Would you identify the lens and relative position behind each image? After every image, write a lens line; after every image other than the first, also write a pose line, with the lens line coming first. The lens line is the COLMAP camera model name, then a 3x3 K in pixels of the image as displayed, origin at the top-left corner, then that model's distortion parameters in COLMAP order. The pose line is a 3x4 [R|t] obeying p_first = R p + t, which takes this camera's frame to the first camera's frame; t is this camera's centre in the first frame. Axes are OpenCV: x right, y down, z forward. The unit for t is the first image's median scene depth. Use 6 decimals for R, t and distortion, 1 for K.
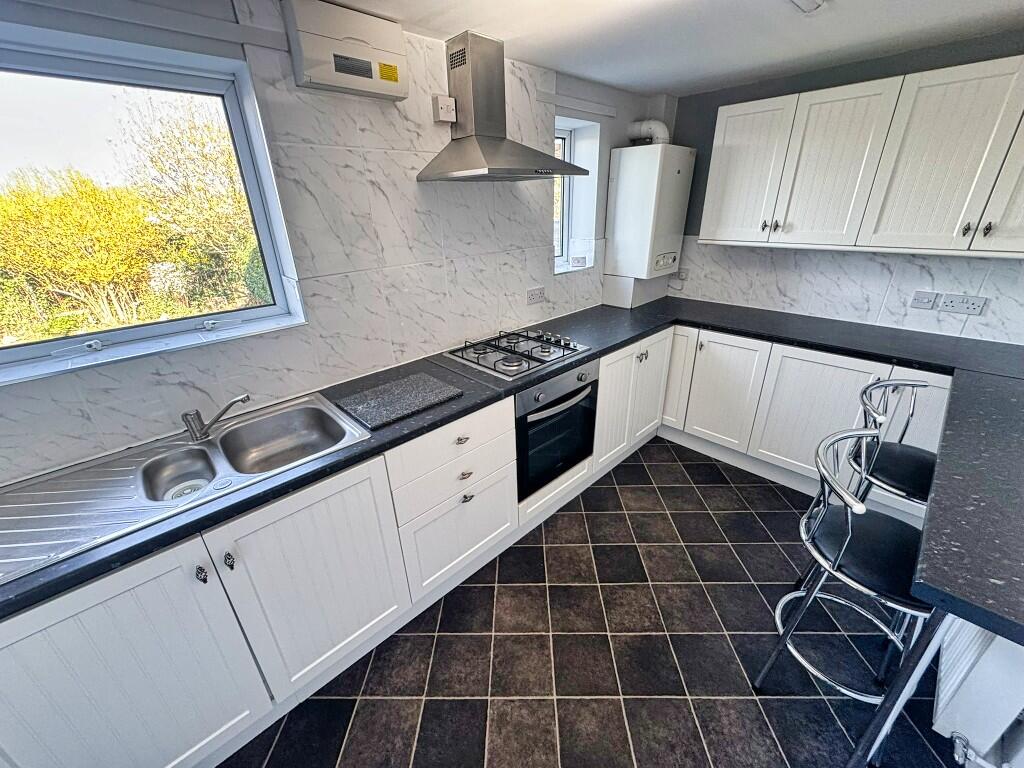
lens RADIAL K [[406.9, 0, 510.5], [0, 406.9, 382.8], [0, 0, 1]] dist [-0.002482, 0.000249]
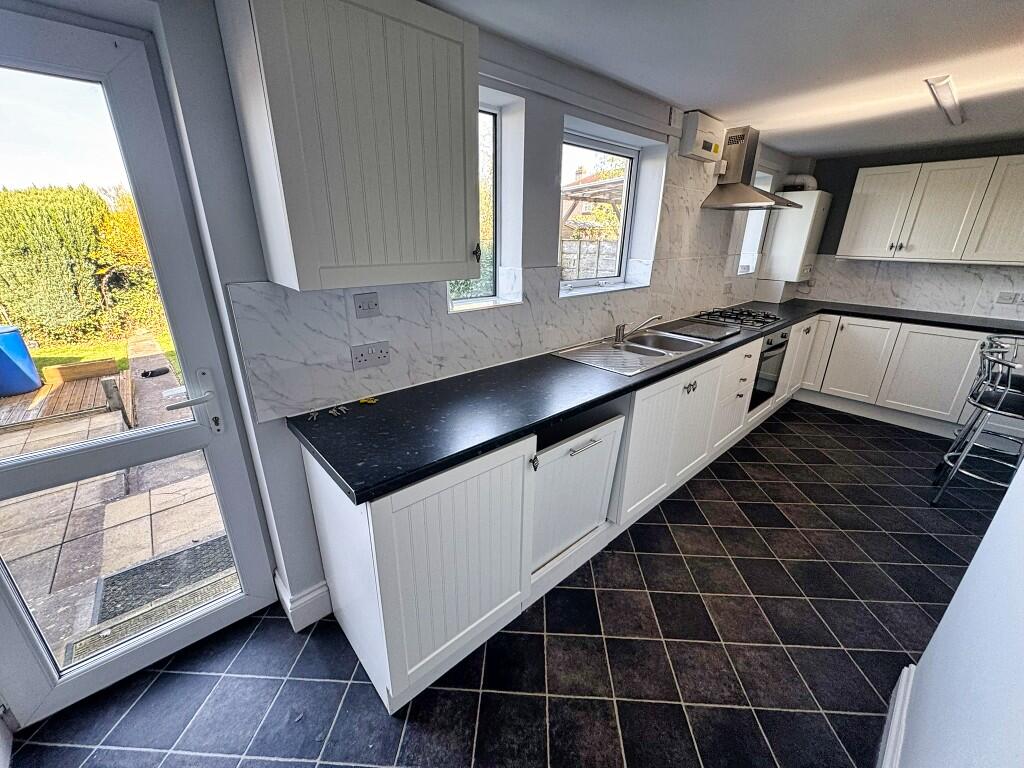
lens RADIAL K [[406.9, 0, 509.9], [0, 406.9, 382.2], [0, 0, 1]] dist [-0.002482, 0.000249]
pose [[0.998756, 0.045674, -0.019999, -0.844697], [-0.046959, 0.996488, -0.069331, 0.325907], [0.016762, 0.070183, 0.997393, -0.552679]]
